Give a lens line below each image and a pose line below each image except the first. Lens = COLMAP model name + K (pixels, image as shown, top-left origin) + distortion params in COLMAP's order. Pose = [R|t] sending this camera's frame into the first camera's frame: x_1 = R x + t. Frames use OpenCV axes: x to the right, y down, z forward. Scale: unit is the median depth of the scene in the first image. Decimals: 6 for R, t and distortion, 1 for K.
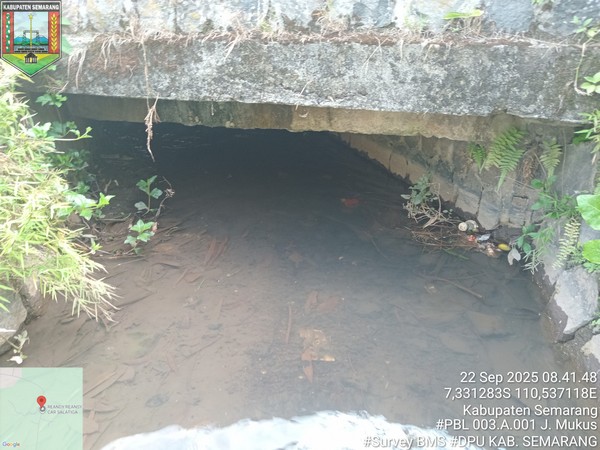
lens RADIAL K [[444.6, 0, 301.2], [0, 444.6, 221.4], [0, 0, 1]] dist [0.012242, -0.038709]
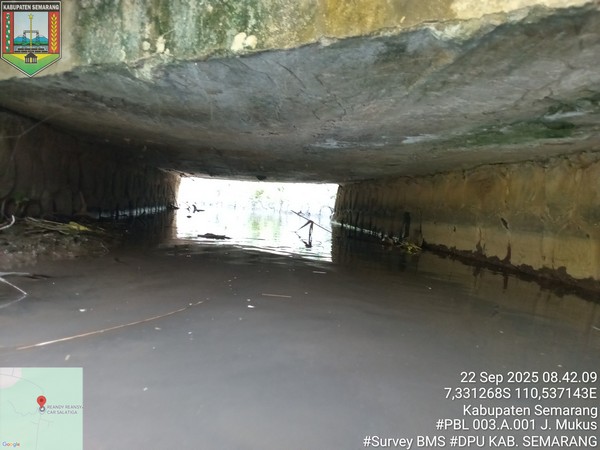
lens RADIAL K [[444.6, 0, 285.1], [0, 444.6, 214.1], [0, 0, 1]] dist [0.012242, -0.038709]
pose [[0.975547, 0.074004, -0.206959, -0.057451], [-0.148741, 0.915526, -0.373749, 0.011284], [0.161817, 0.395393, 0.904146, 0.780860]]
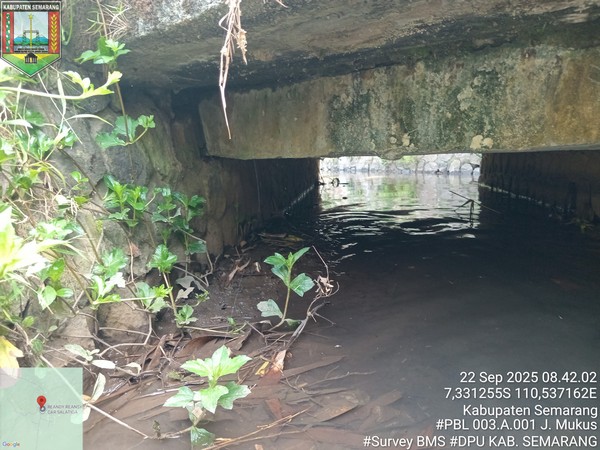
lens RADIAL K [[444.6, 0, 301.0], [0, 444.6, 223.9], [0, 0, 1]] dist [0.012242, -0.038709]
pose [[0.900060, 0.035286, -0.434335, -0.130888], [-0.145460, 0.963876, -0.223125, -0.021478], [0.410772, 0.264005, 0.872679, 0.586173]]
